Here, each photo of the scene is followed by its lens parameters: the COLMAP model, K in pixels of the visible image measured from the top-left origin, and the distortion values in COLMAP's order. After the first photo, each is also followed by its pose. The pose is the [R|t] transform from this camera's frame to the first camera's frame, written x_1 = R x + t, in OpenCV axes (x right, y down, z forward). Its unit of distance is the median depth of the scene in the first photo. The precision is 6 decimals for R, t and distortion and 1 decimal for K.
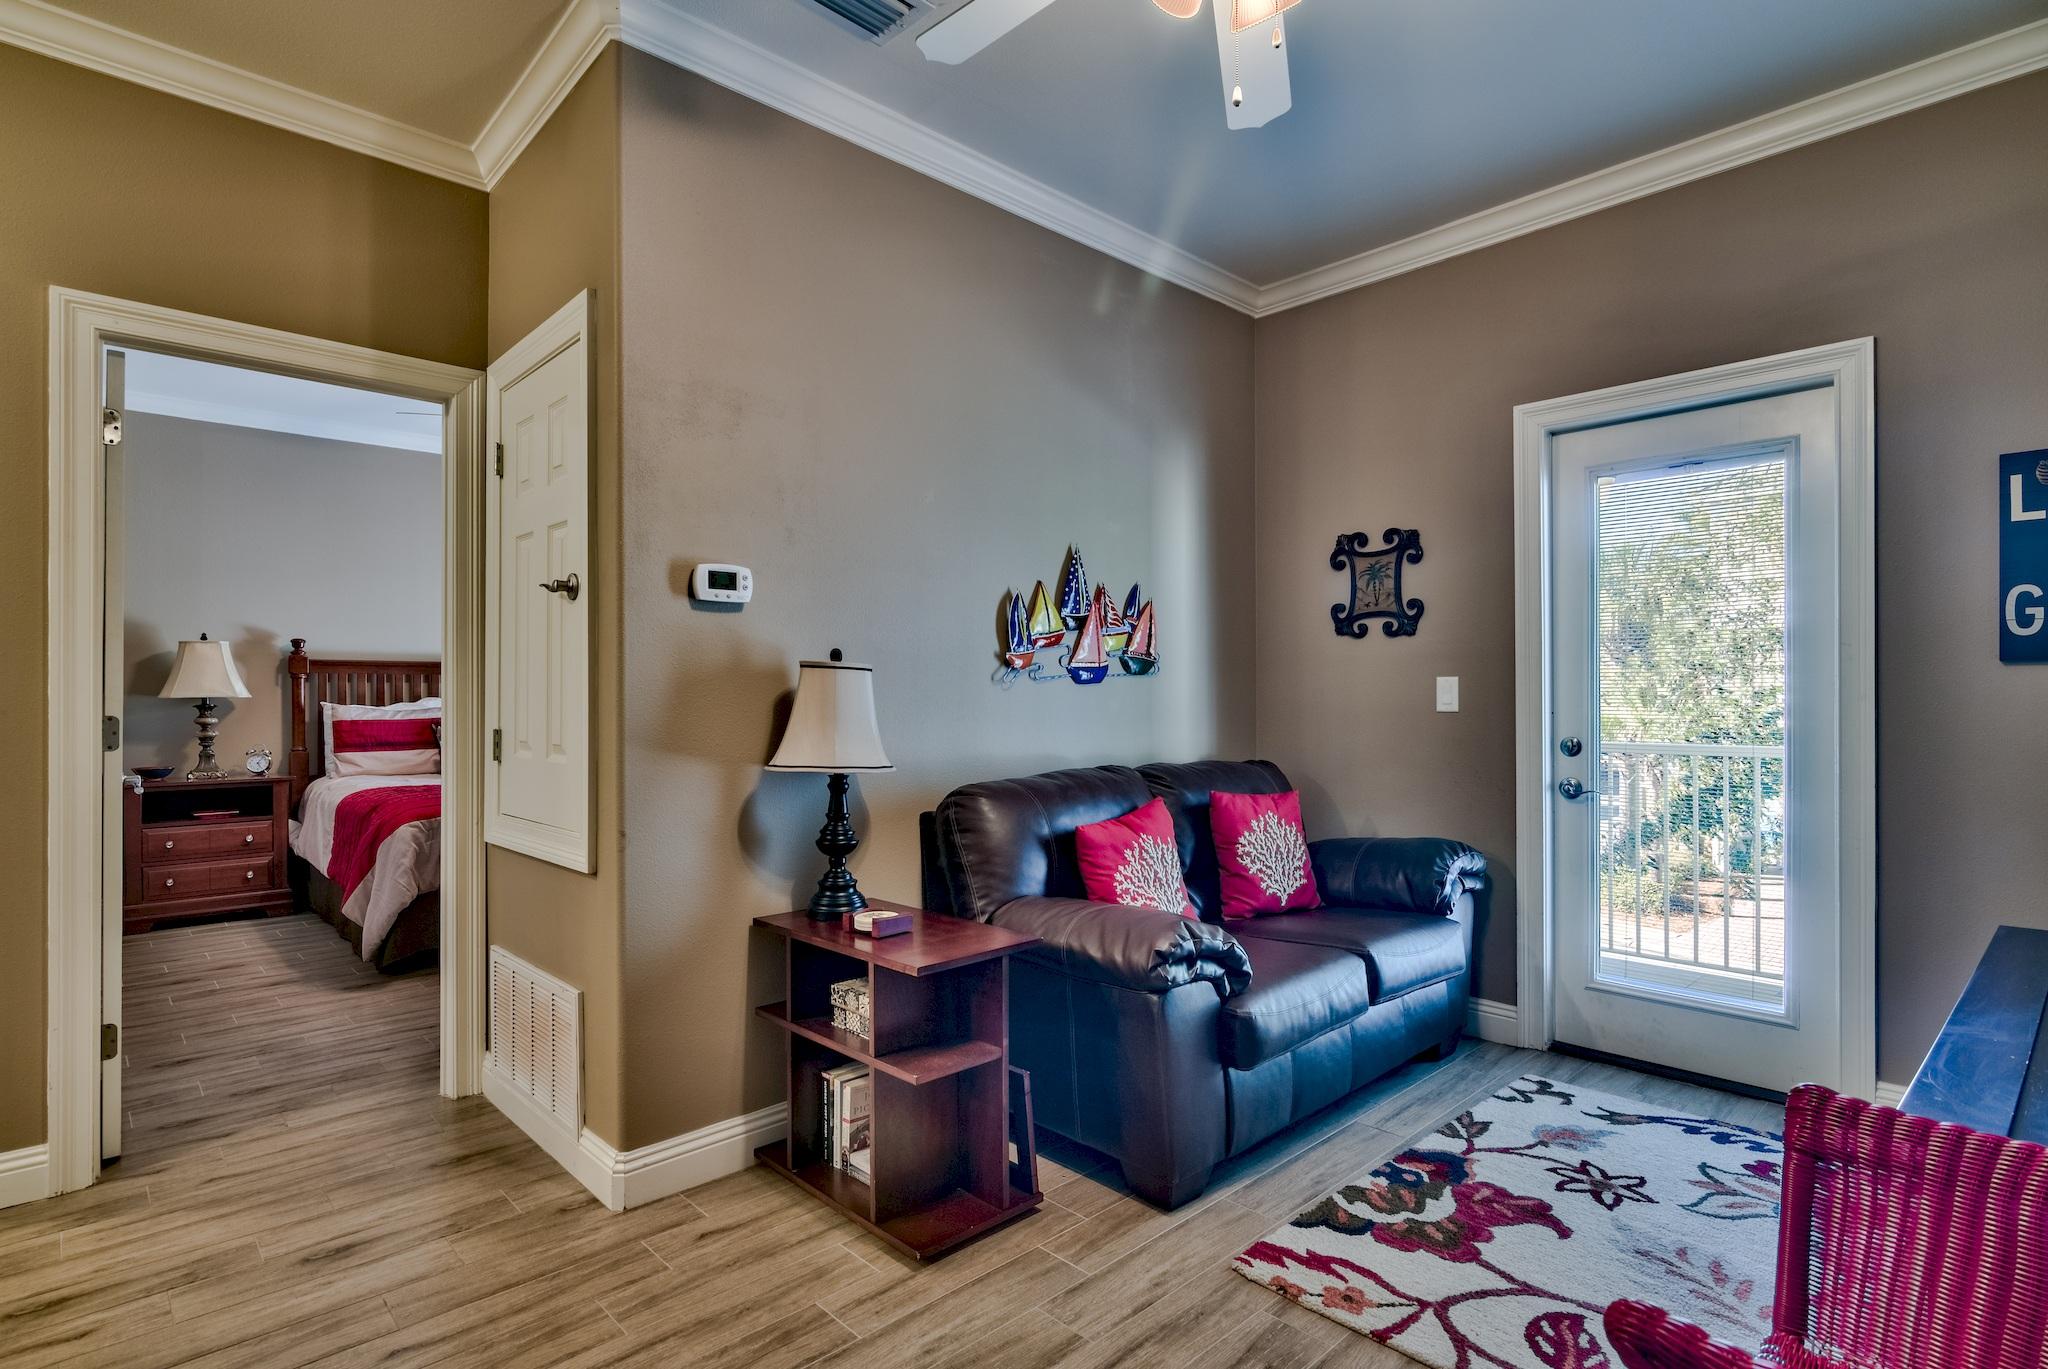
lens RADIAL K [[1006.4, 0, 992.8], [0, 1006.4, 680.9], [0, 0, 1]] dist [0.000956, 0.000016]
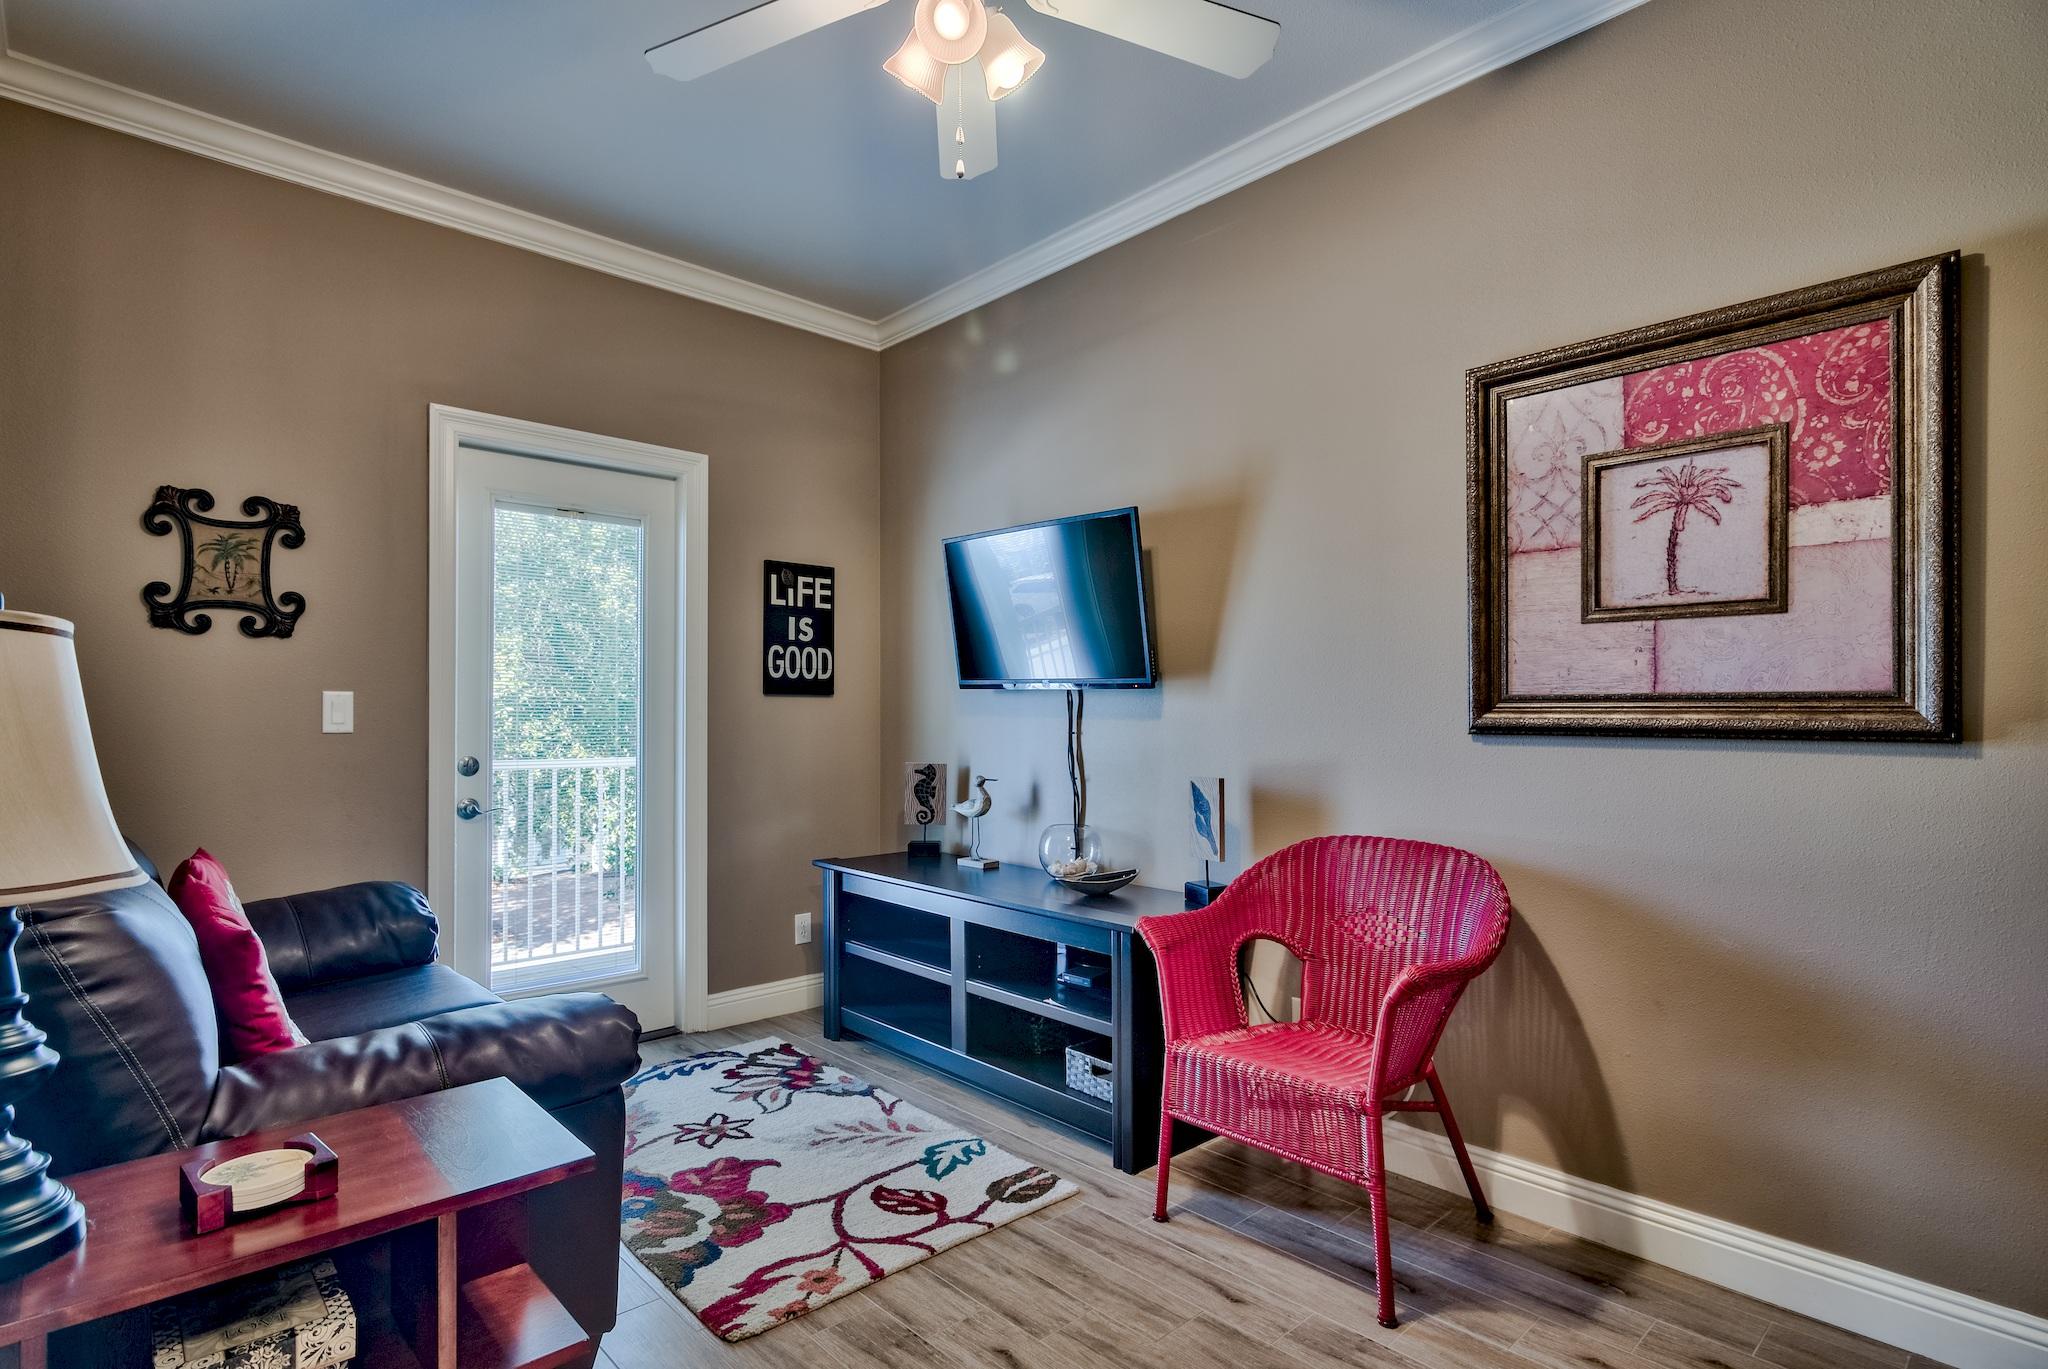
lens RADIAL K [[1034.7, 0, 1013.5], [0, 1034.7, 689.0], [0, 0, 1]] dist [0.001910, 0.000268]
pose [[0.005595, 0.031149, 0.999499, -0.432174], [-0.016656, 0.999379, -0.031053, 0.012168], [-0.999846, -0.016474, 0.006110, 0.456715]]
